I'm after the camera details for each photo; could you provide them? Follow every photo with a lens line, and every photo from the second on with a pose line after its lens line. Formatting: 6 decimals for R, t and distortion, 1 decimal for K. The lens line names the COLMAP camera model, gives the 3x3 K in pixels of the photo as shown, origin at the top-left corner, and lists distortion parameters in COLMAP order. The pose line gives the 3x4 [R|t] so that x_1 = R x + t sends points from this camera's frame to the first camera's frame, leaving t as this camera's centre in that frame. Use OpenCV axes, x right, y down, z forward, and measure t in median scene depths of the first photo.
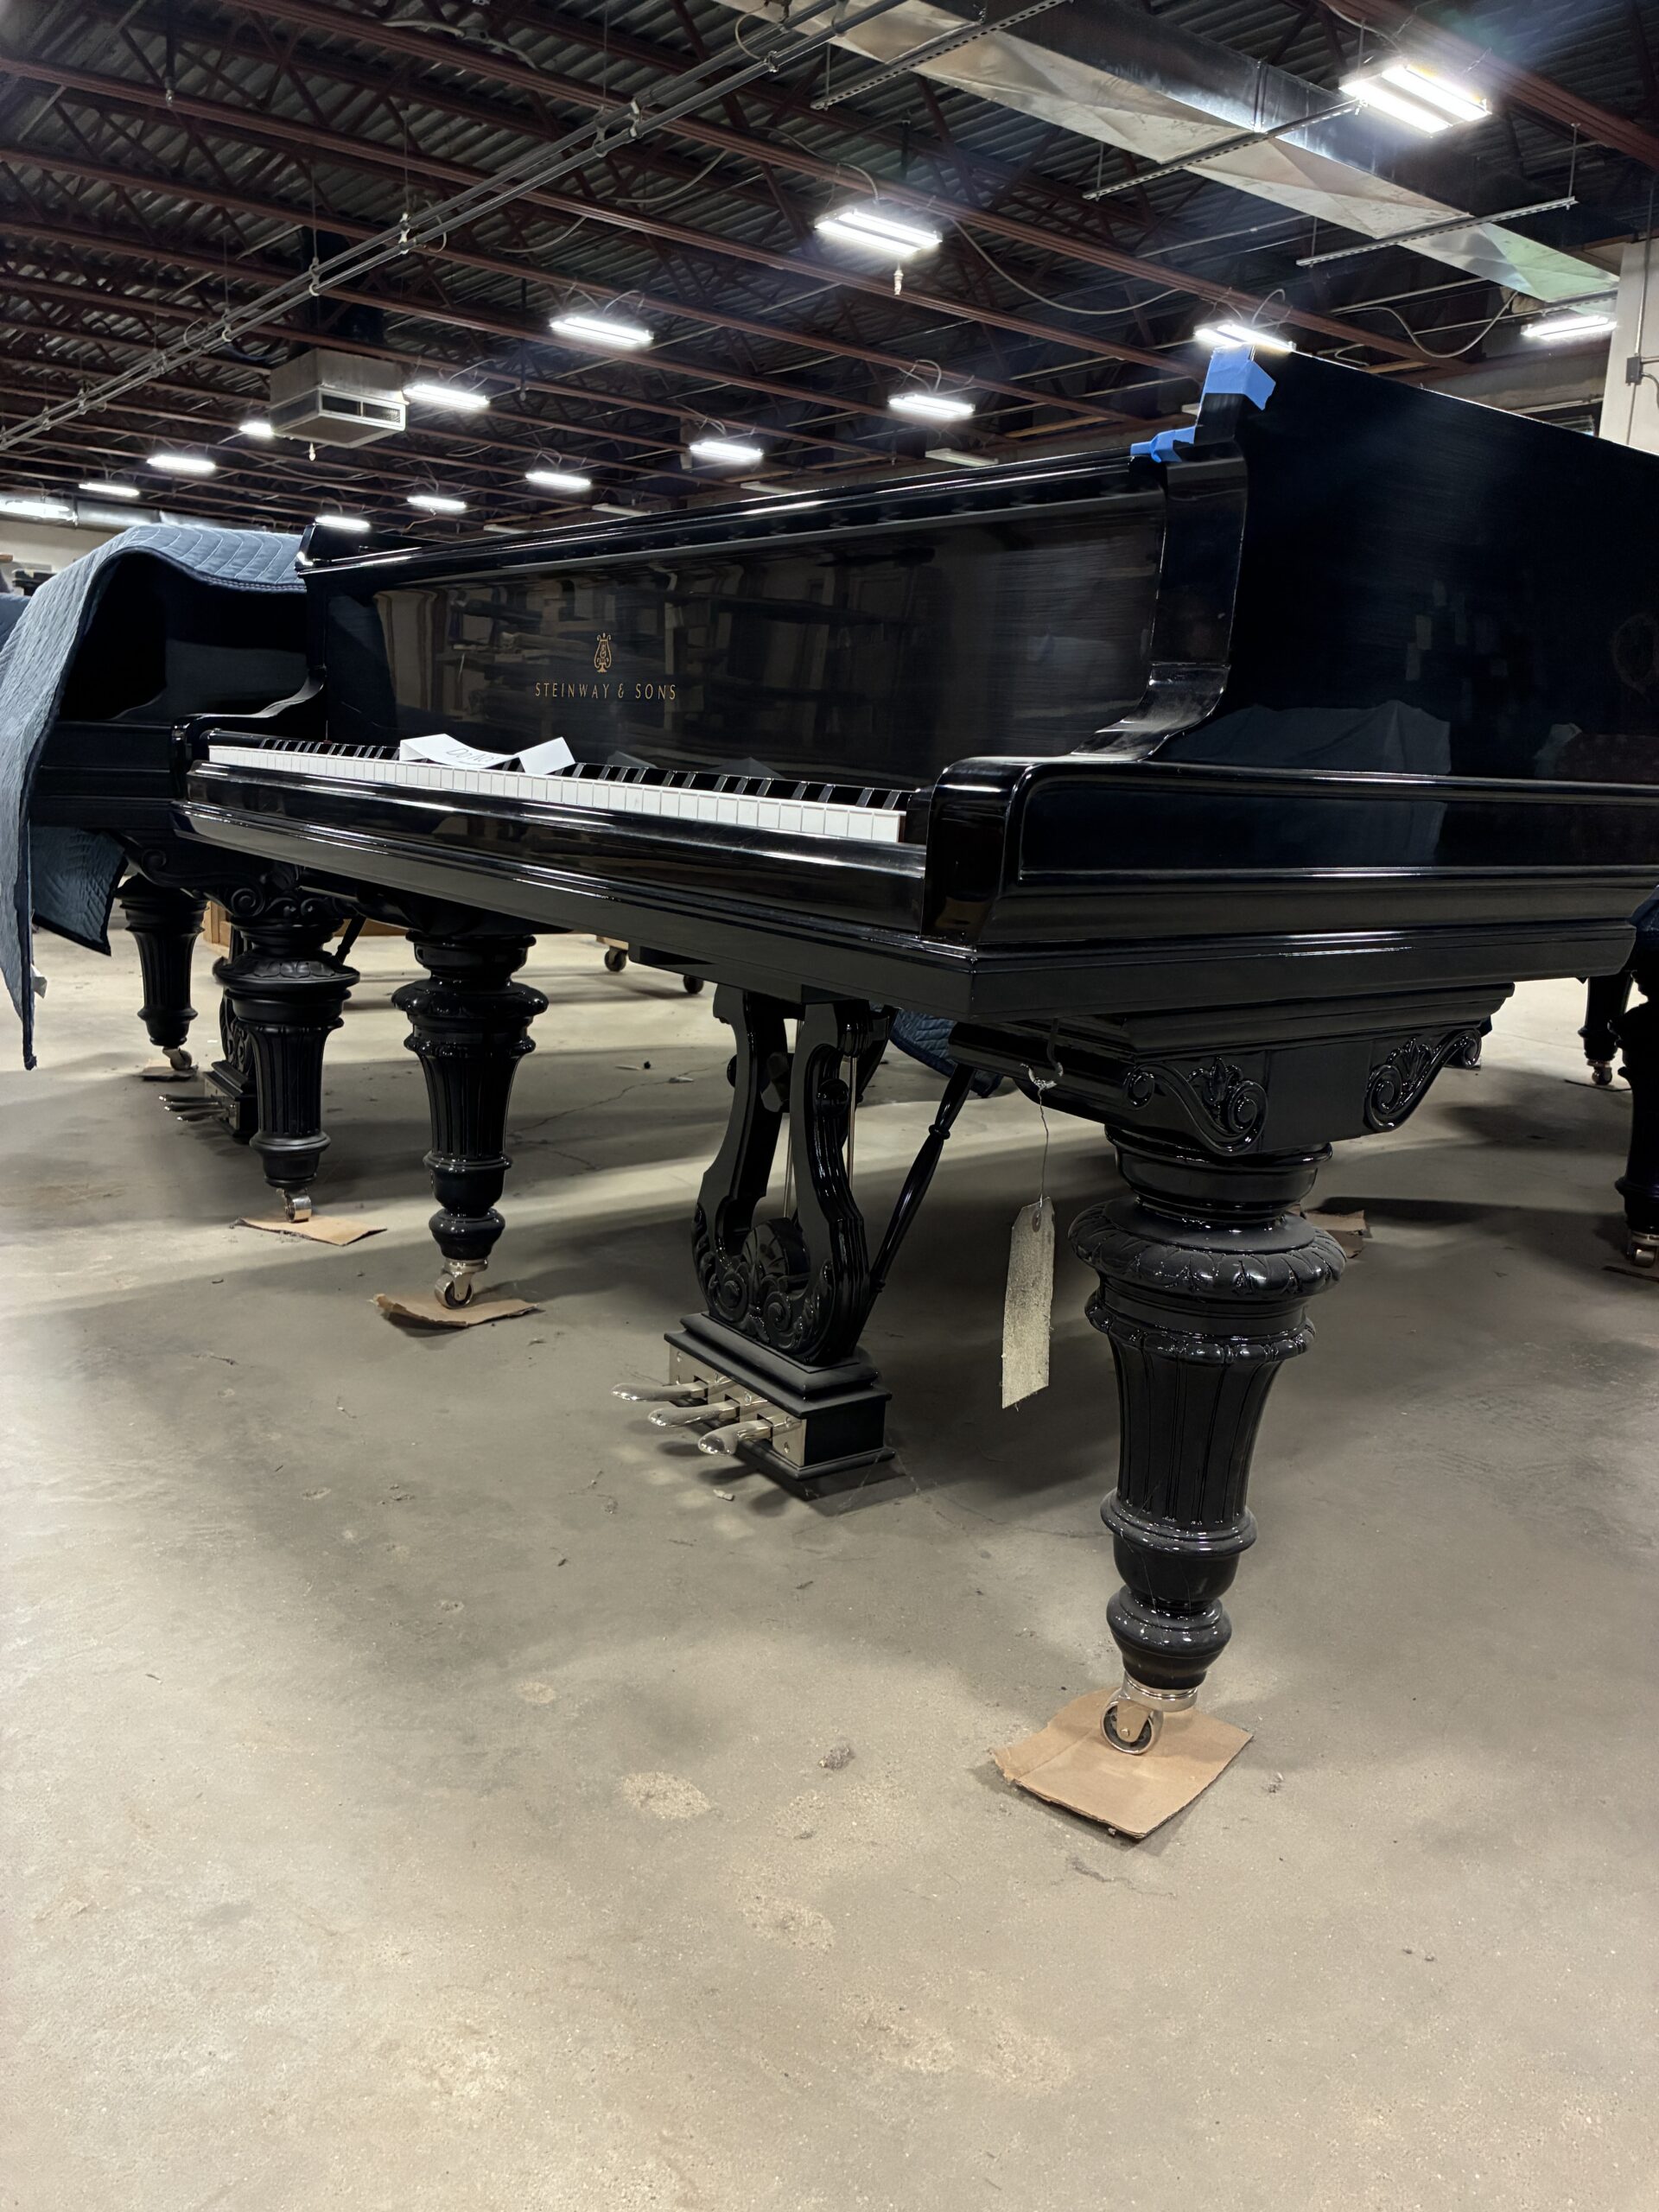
lens RADIAL K [[1677.2, 0, 823.7], [0, 1677.2, 1103.1], [0, 0, 1]] dist [0.015687, -0.001721]
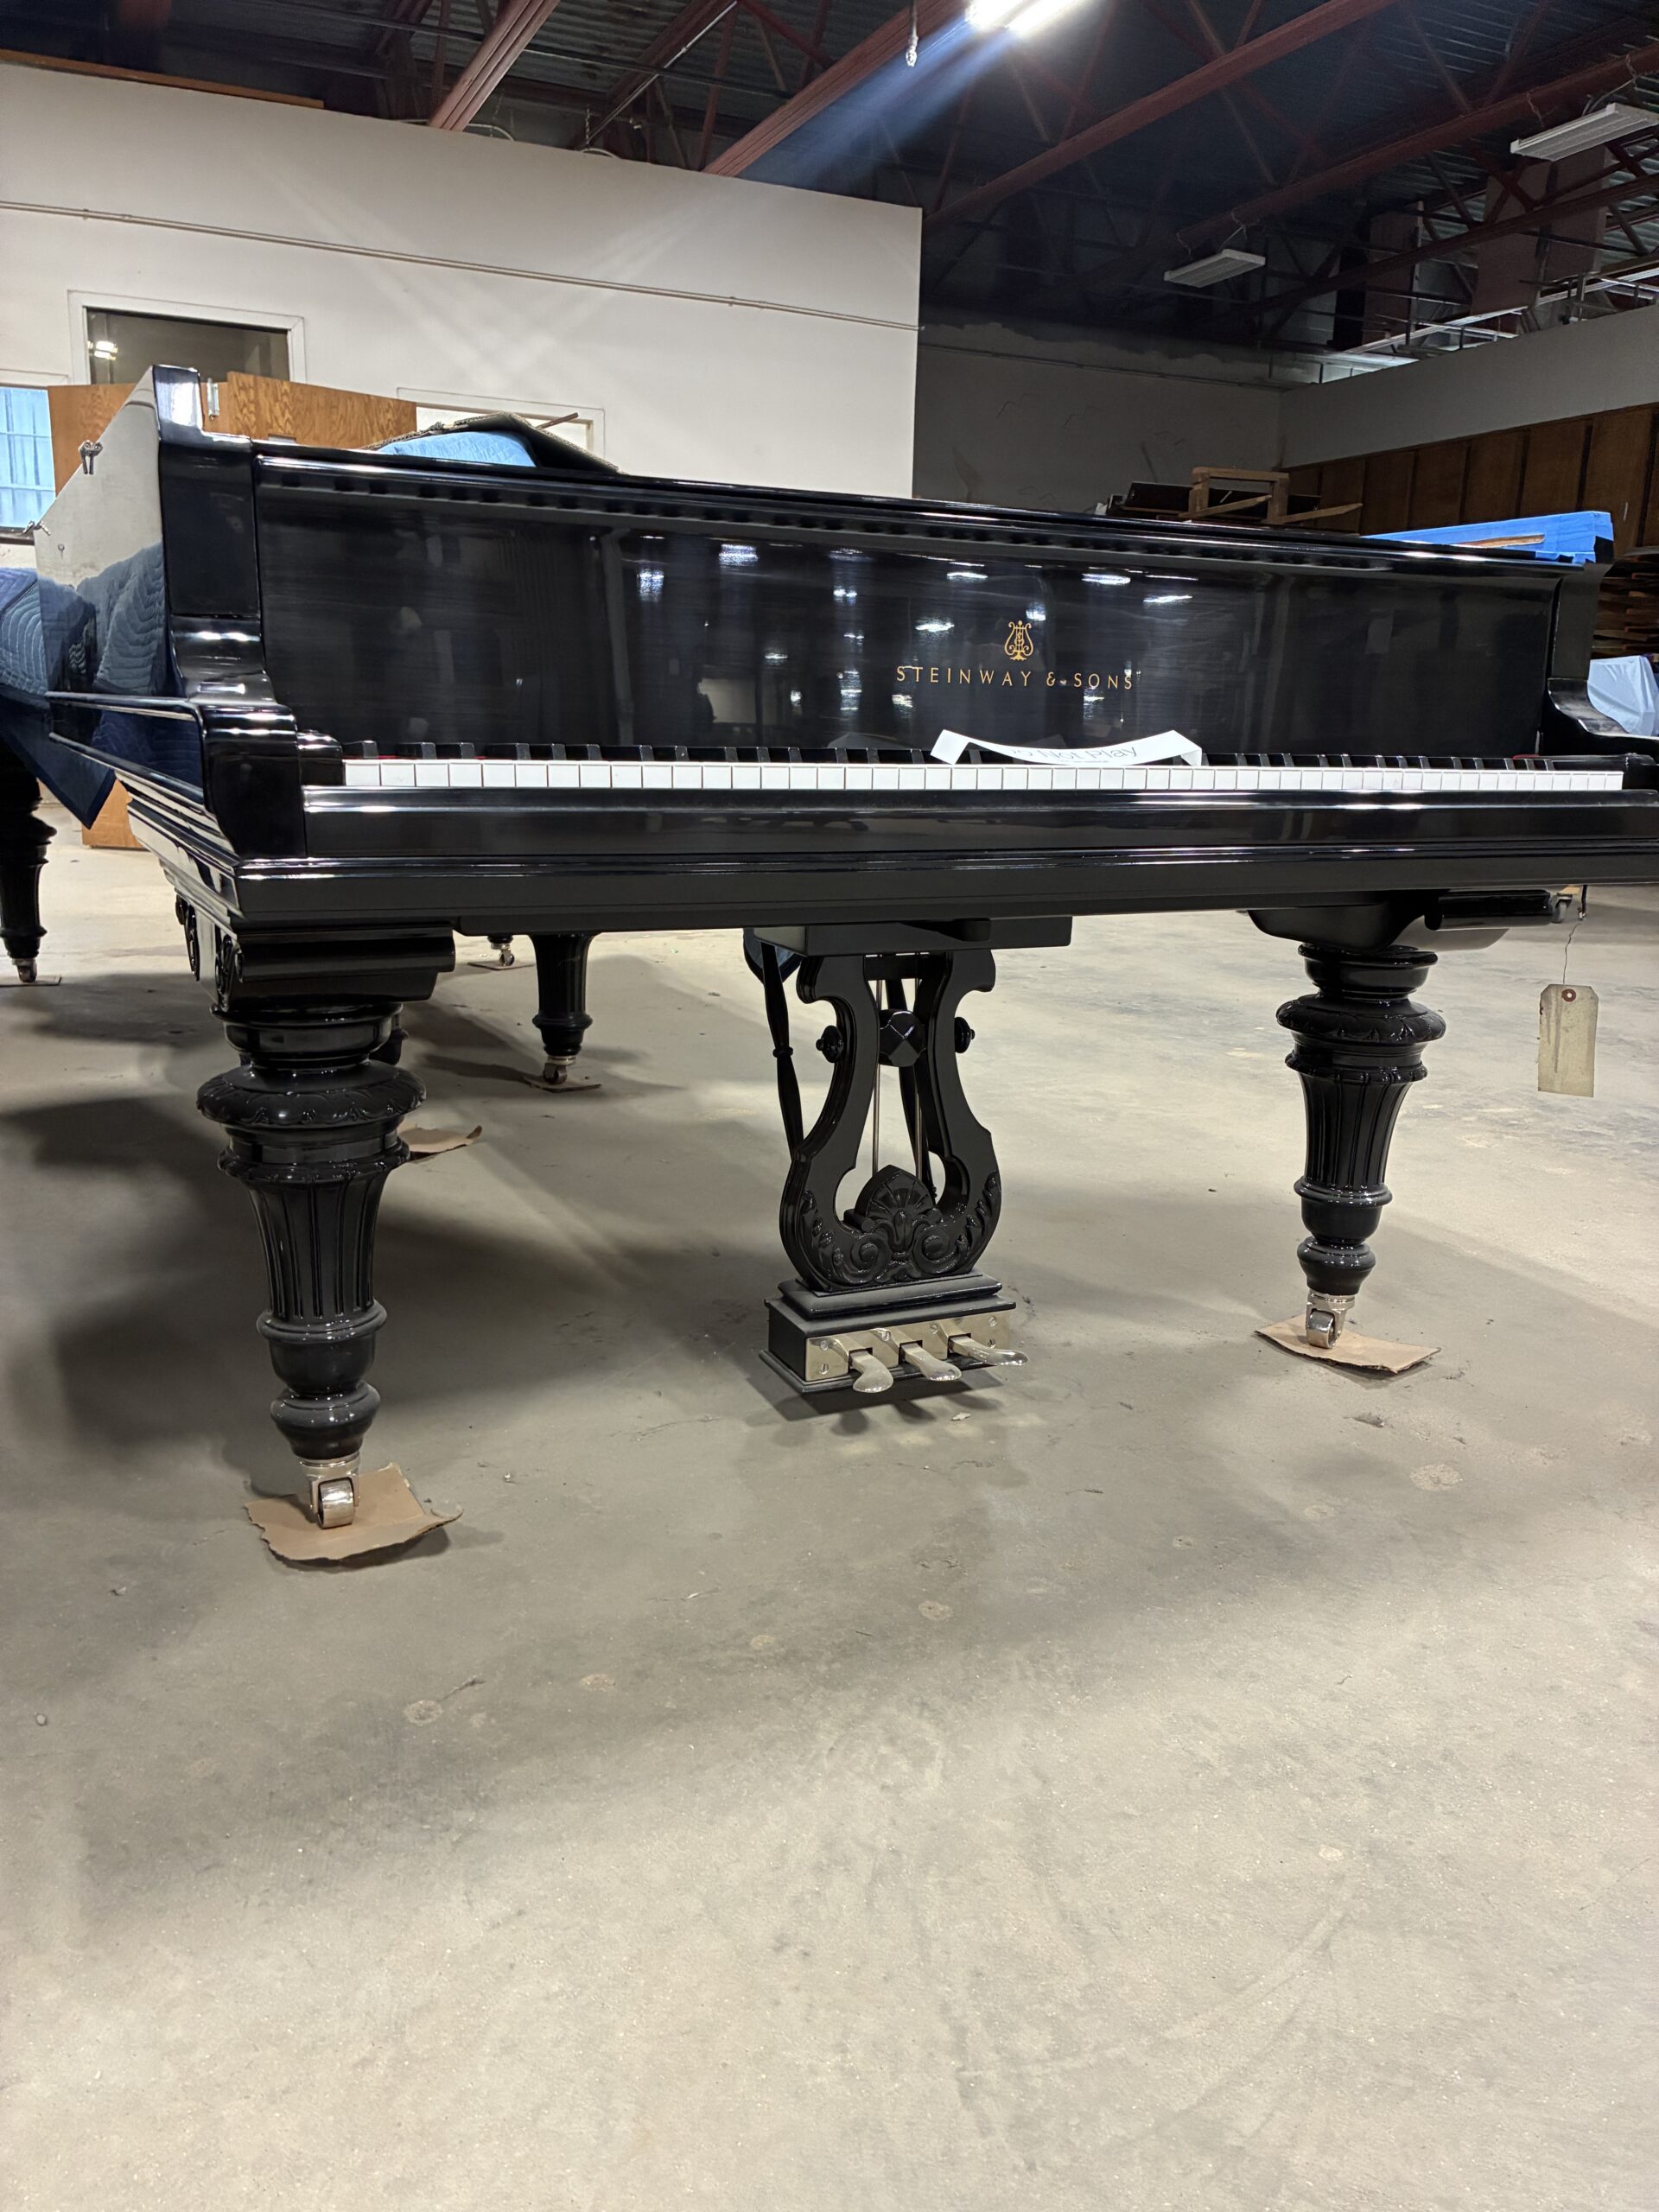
lens RADIAL K [[1677.2, 0, 823.7], [0, 1677.2, 1103.1], [0, 0, 1]] dist [0.015687, -0.001721]
pose [[0.212825, -0.268695, 0.939419, -1.078571], [0.190041, 0.954468, 0.229946, -0.233781], [-0.958431, 0.129589, 0.254198, 0.810241]]
